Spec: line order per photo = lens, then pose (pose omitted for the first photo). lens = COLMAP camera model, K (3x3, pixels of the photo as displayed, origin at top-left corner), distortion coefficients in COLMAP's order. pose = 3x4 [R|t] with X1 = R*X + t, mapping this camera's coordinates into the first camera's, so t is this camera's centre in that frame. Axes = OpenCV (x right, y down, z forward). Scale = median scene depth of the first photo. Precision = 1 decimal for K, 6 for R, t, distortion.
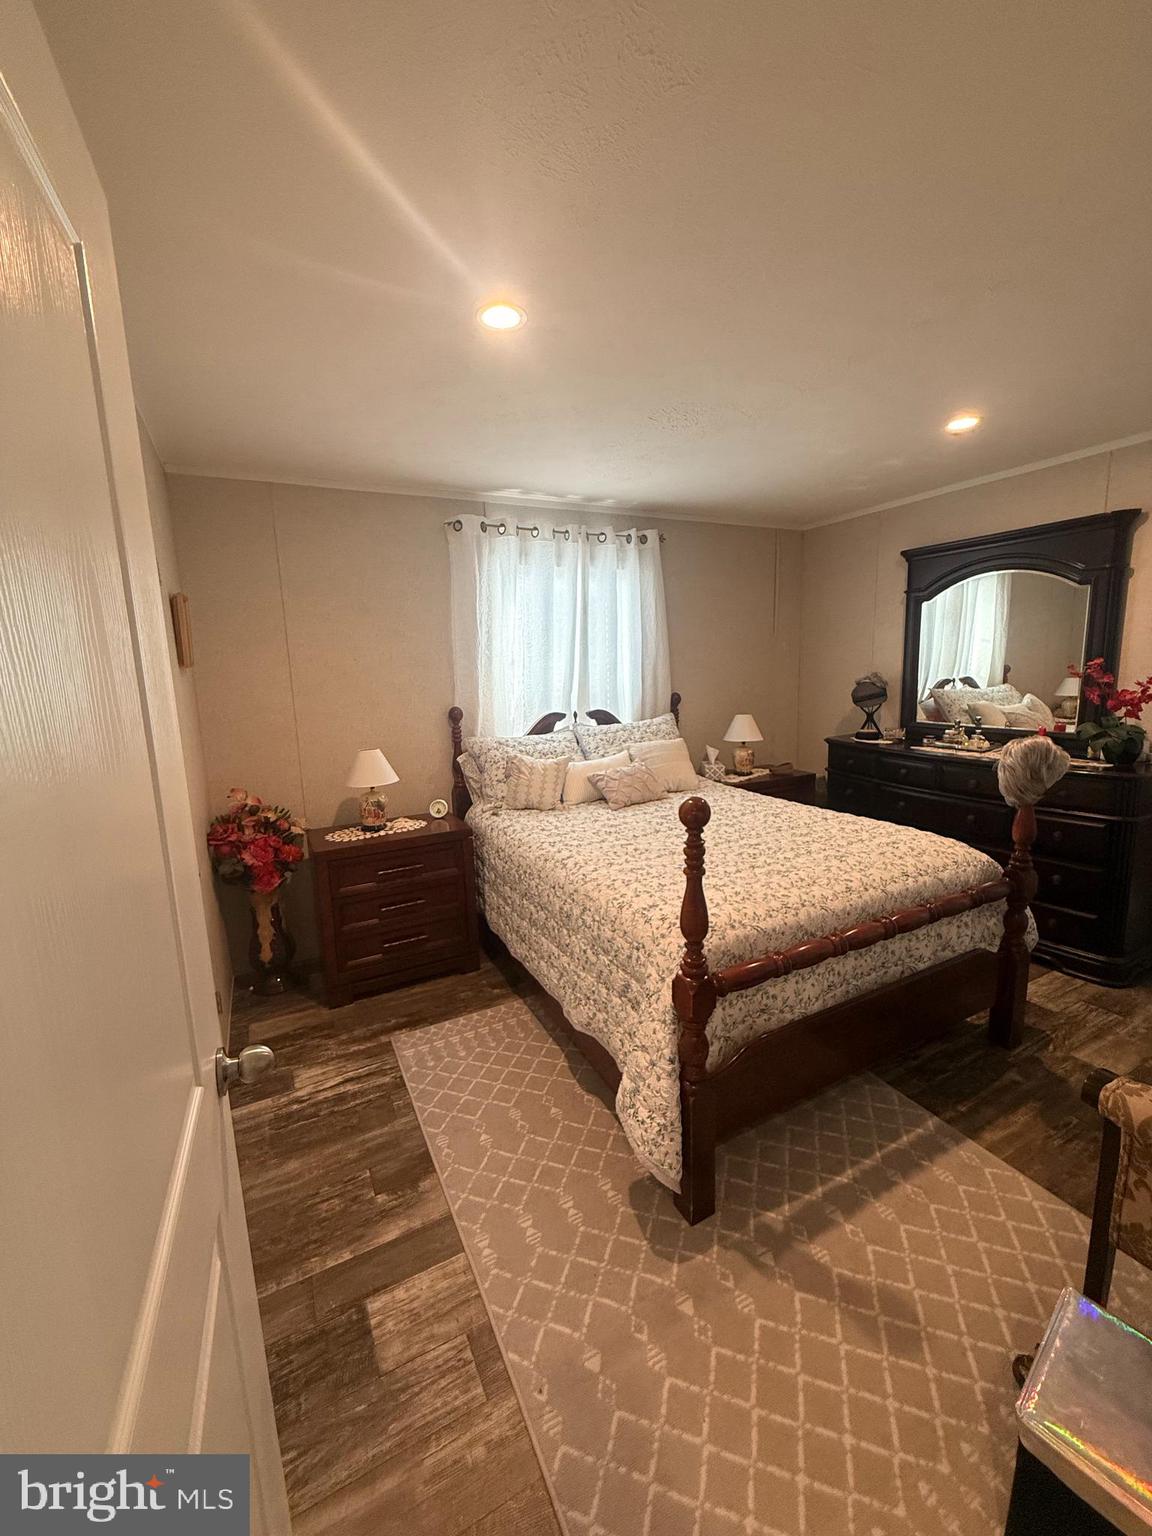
lens RADIAL K [[612.0, 0, 576.3], [0, 612.0, 762.6], [0, 0, 1]] dist [0.000290, 0.000119]
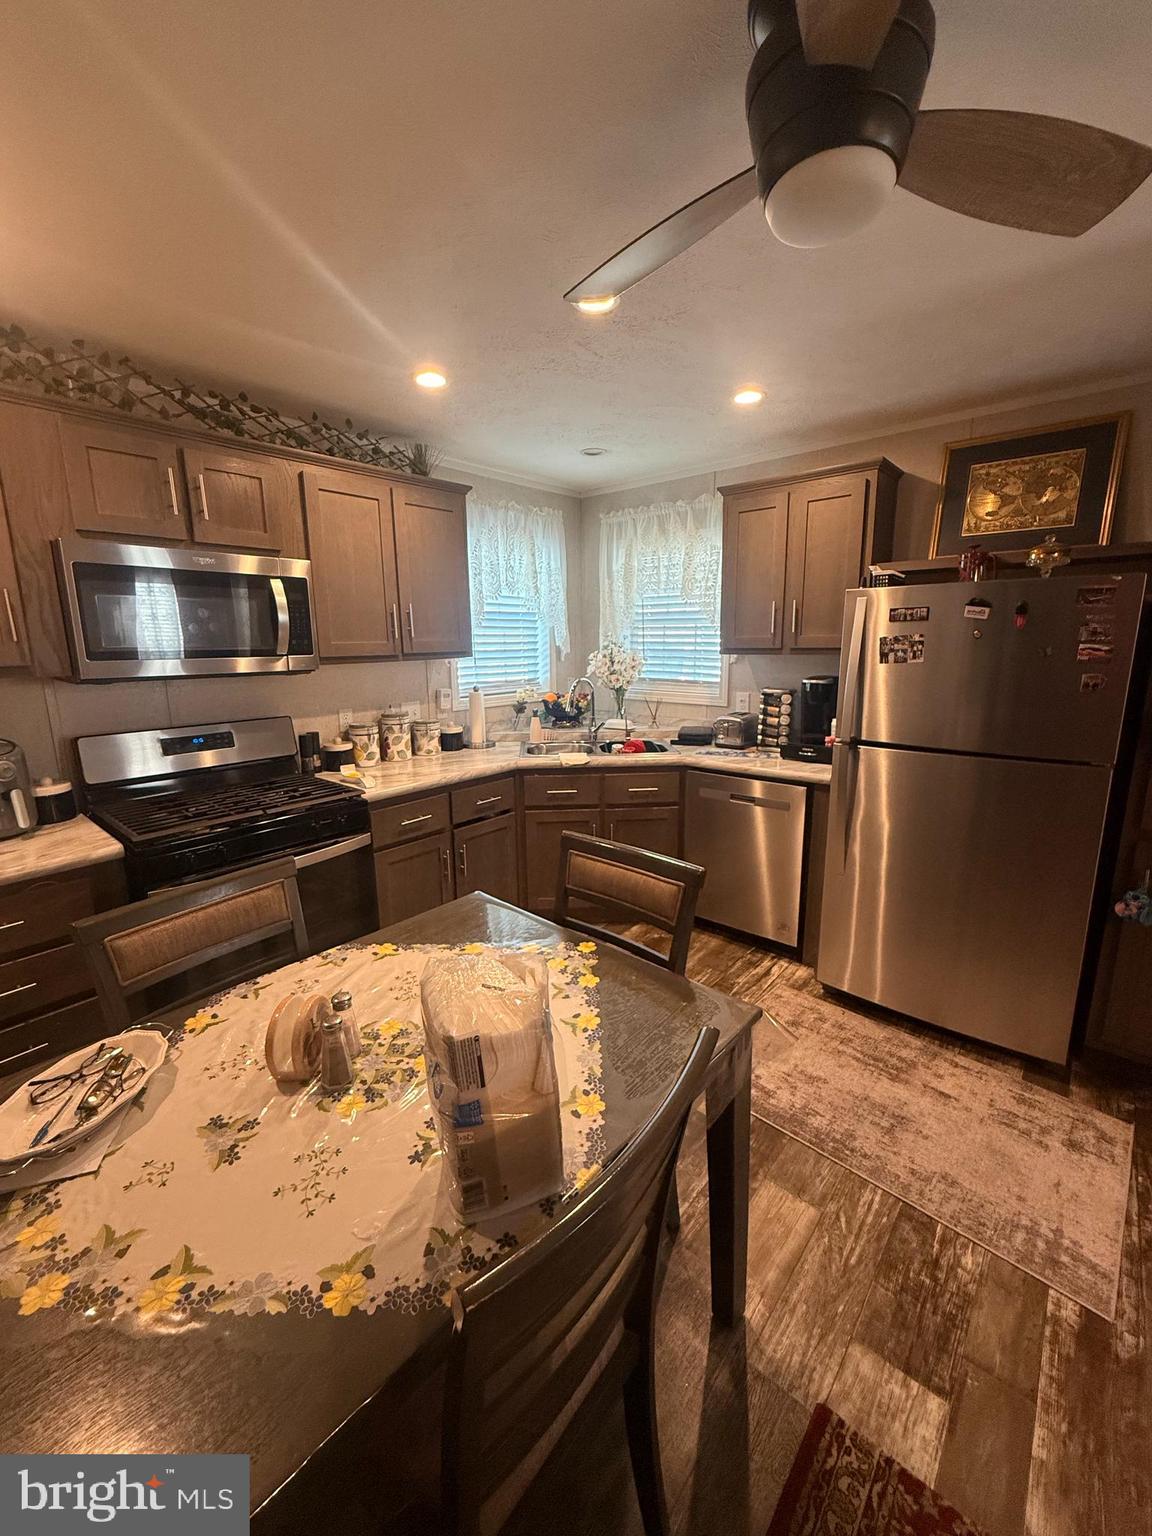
lens RADIAL K [[612.0, 0, 576.3], [0, 612.0, 762.6], [0, 0, 1]] dist [0.000290, 0.000119]
pose [[-0.928191, 0.115988, -0.353564, 0.323327], [-0.017610, 0.935421, 0.353096, -0.216541], [0.371686, 0.333967, -0.866207, 1.286142]]
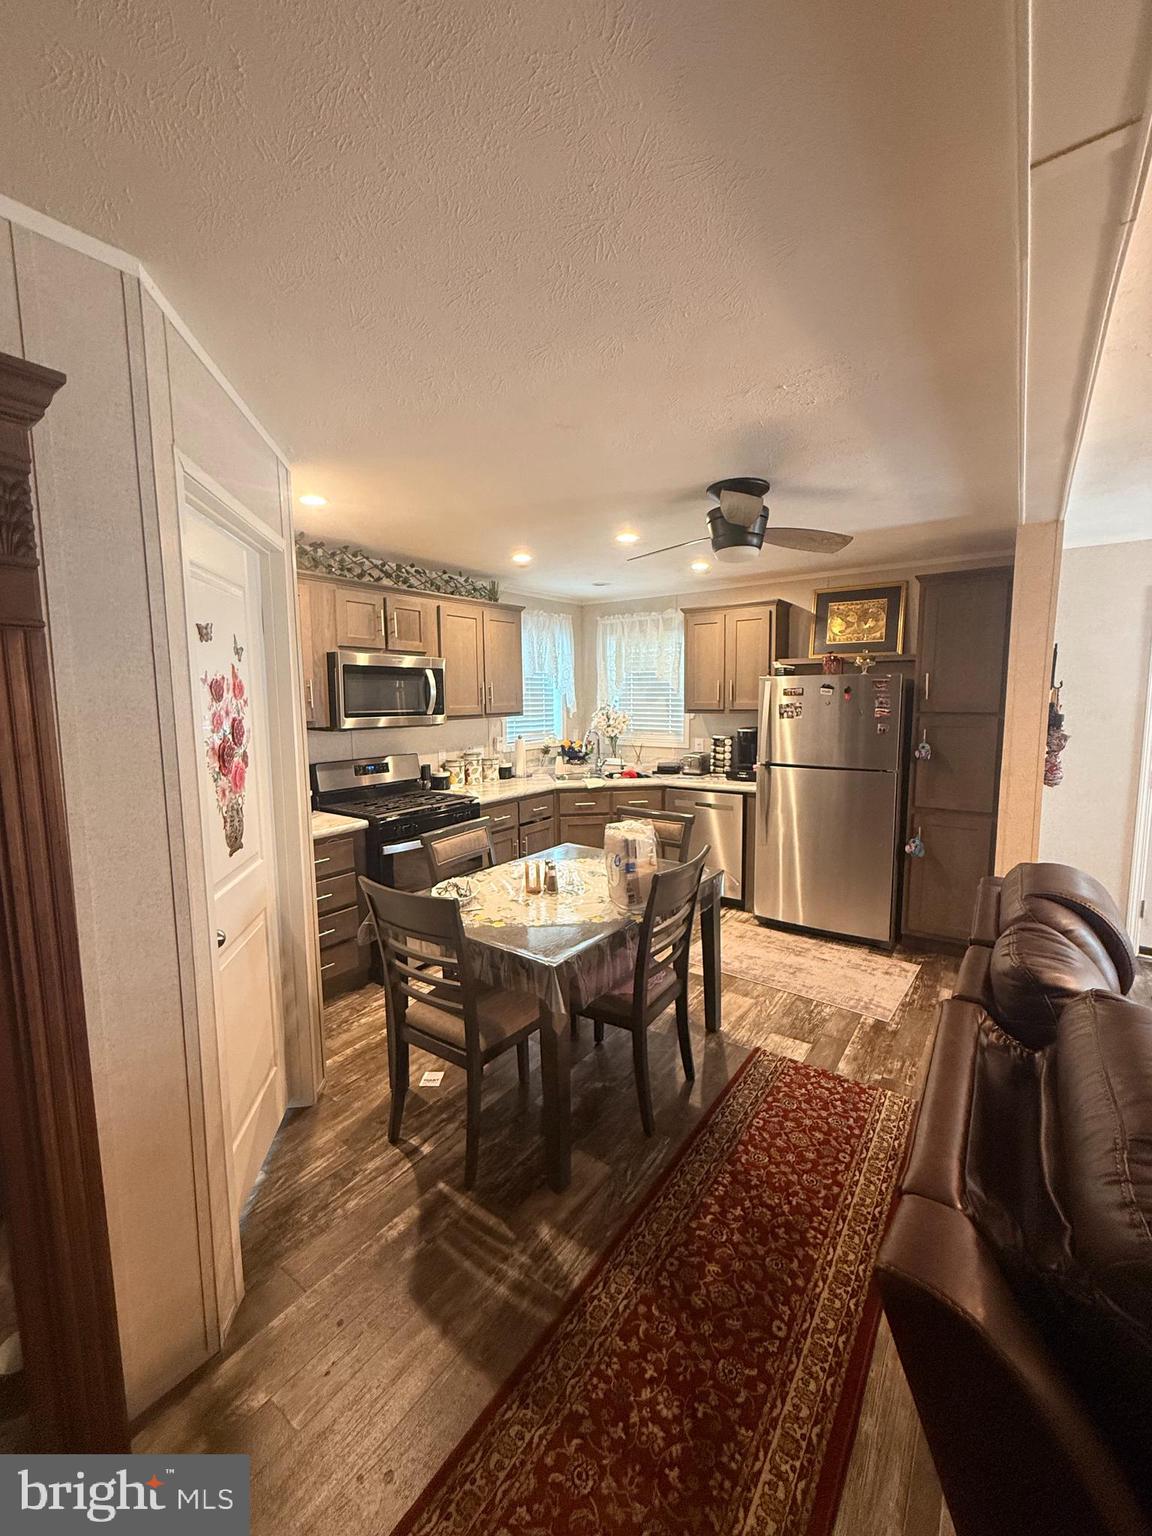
lens RADIAL K [[612.0, 0, 576.3], [0, 612.0, 762.6], [0, 0, 1]] dist [0.000290, 0.000119]
pose [[-0.892372, 0.090942, -0.442043, 1.066723], [-0.032316, 0.964096, 0.263582, -0.420032], [0.450142, 0.249498, -0.857393, 2.128394]]
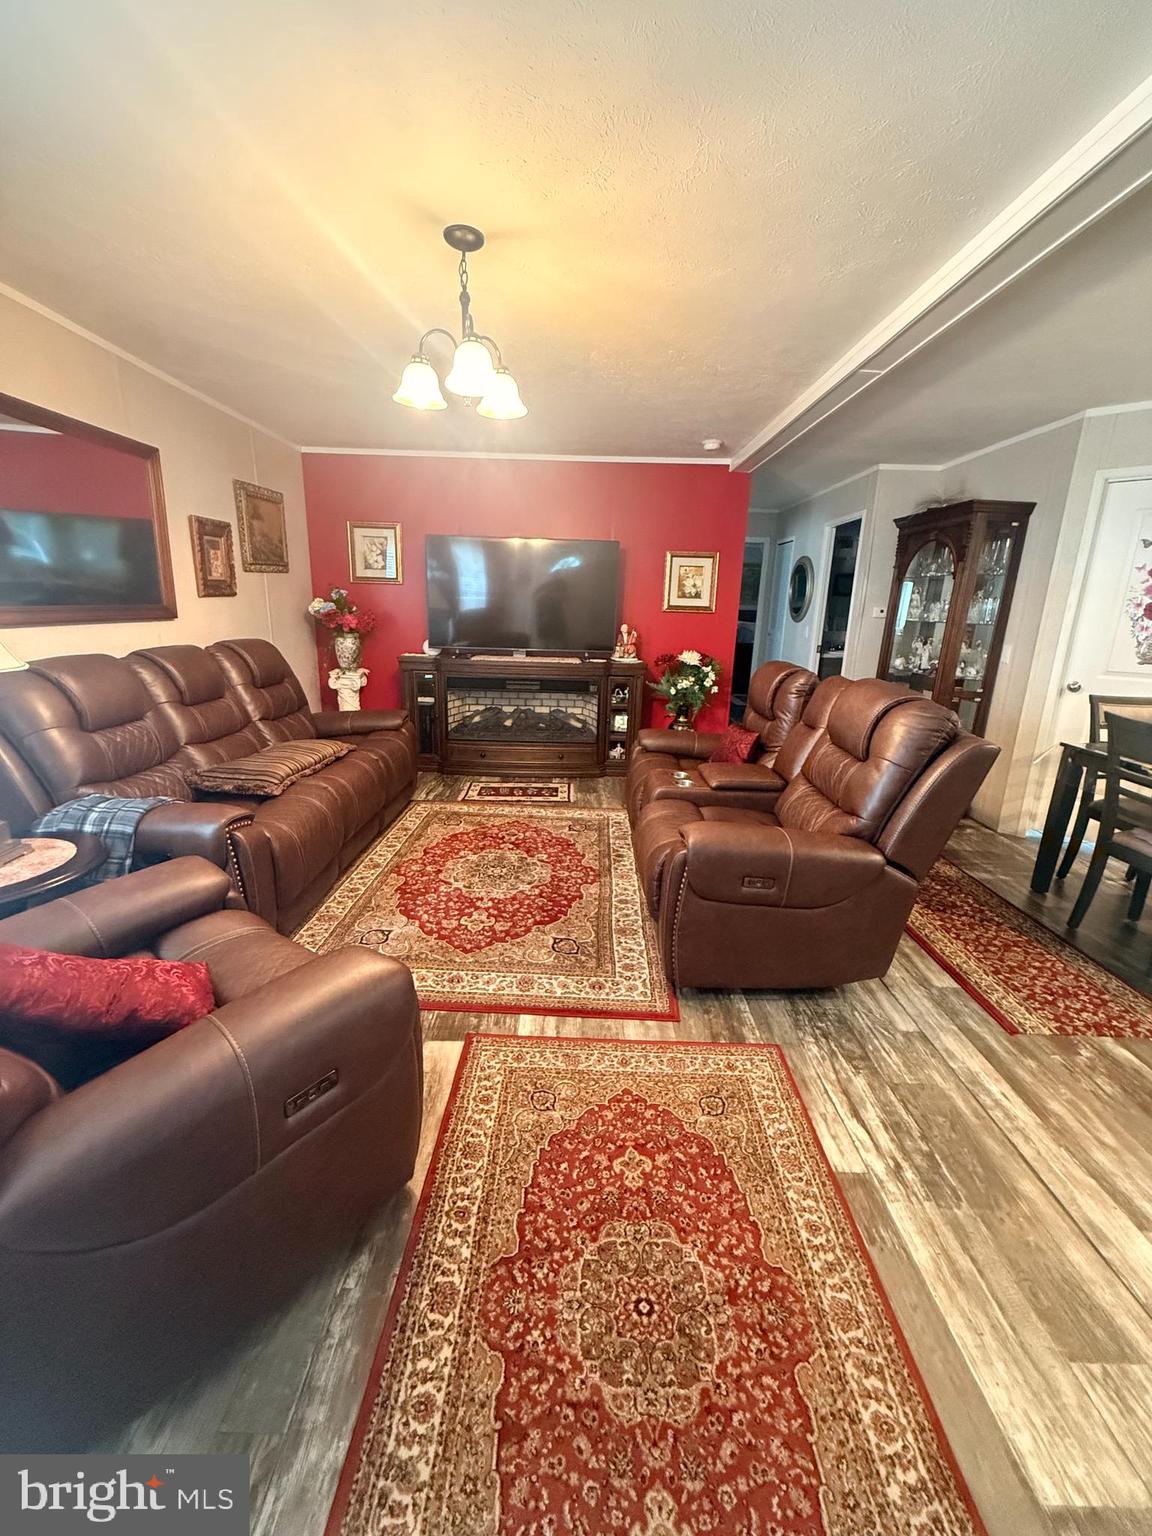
lens RADIAL K [[612.0, 0, 576.3], [0, 612.0, 762.6], [0, 0, 1]] dist [0.000290, 0.000119]
pose [[0.460147, -0.179784, 0.869450, -1.990226], [0.098764, 0.983570, 0.151112, -0.076768], [-0.882332, 0.016336, 0.470343, 1.587347]]
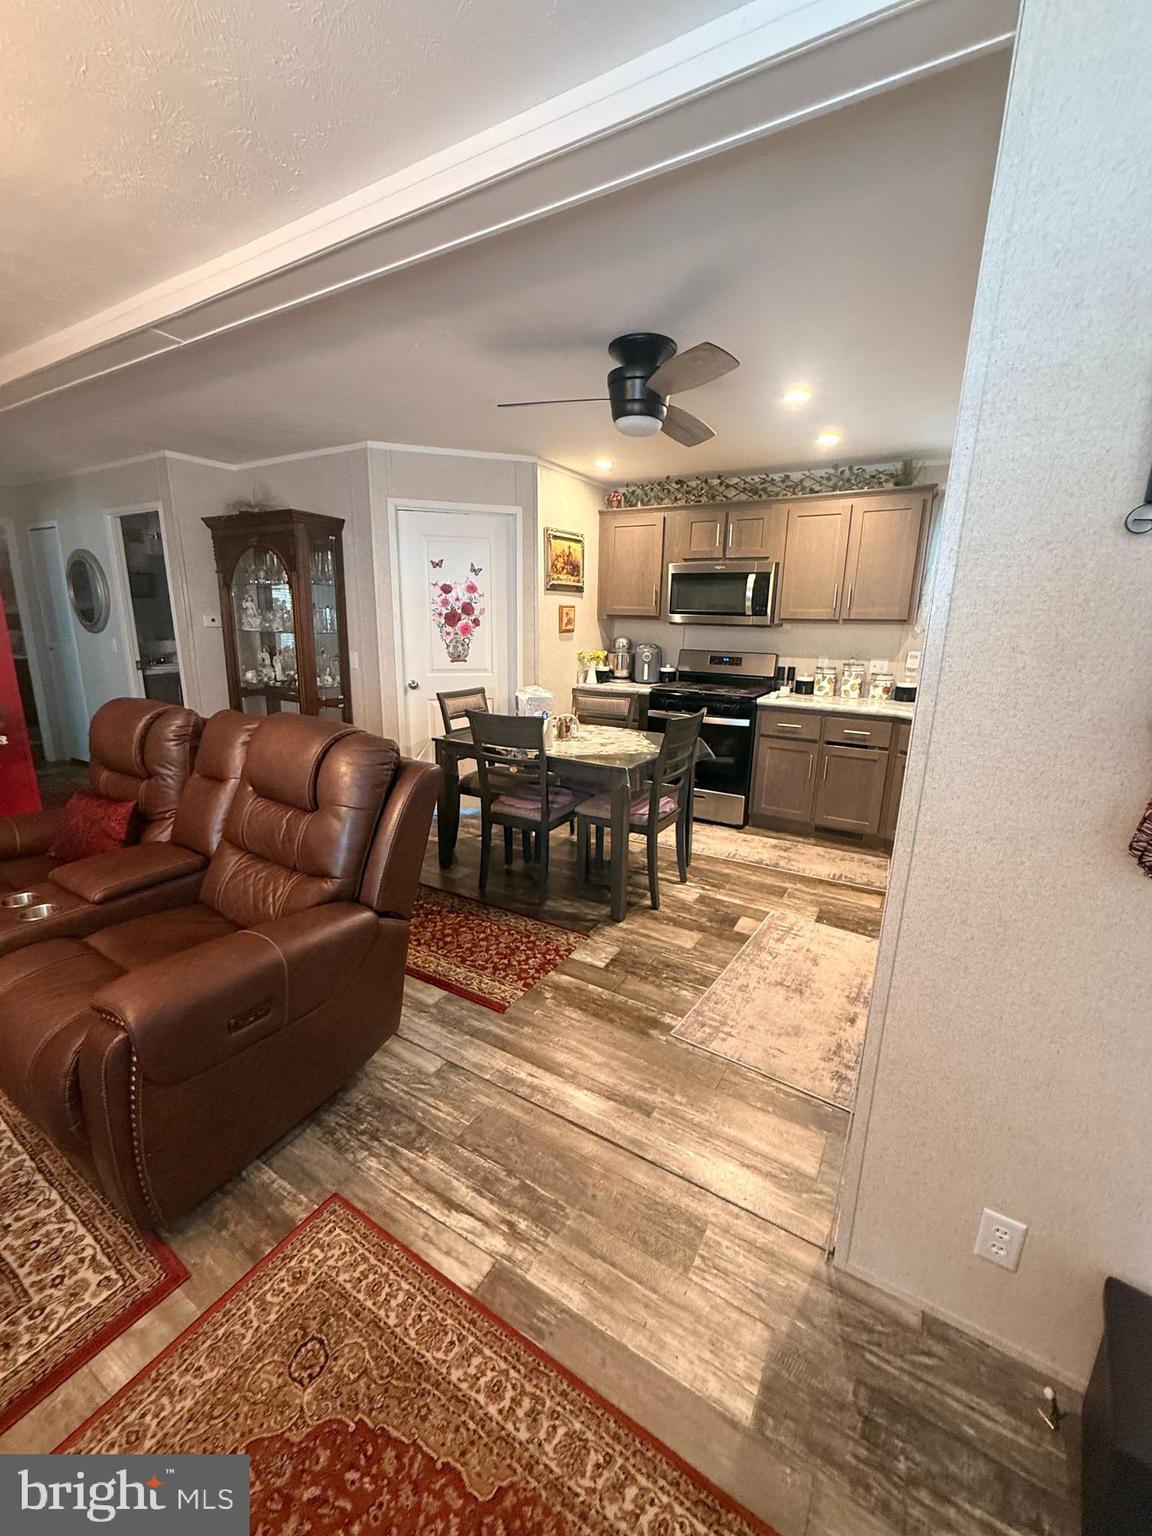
lens RADIAL K [[612.0, 0, 576.3], [0, 612.0, 762.6], [0, 0, 1]] dist [0.000290, 0.000119]
pose [[-0.527699, -0.175764, 0.831048, -1.700985], [0.133574, 0.949015, 0.285530, -0.179804], [-0.838863, 0.261681, -0.477317, 1.801180]]
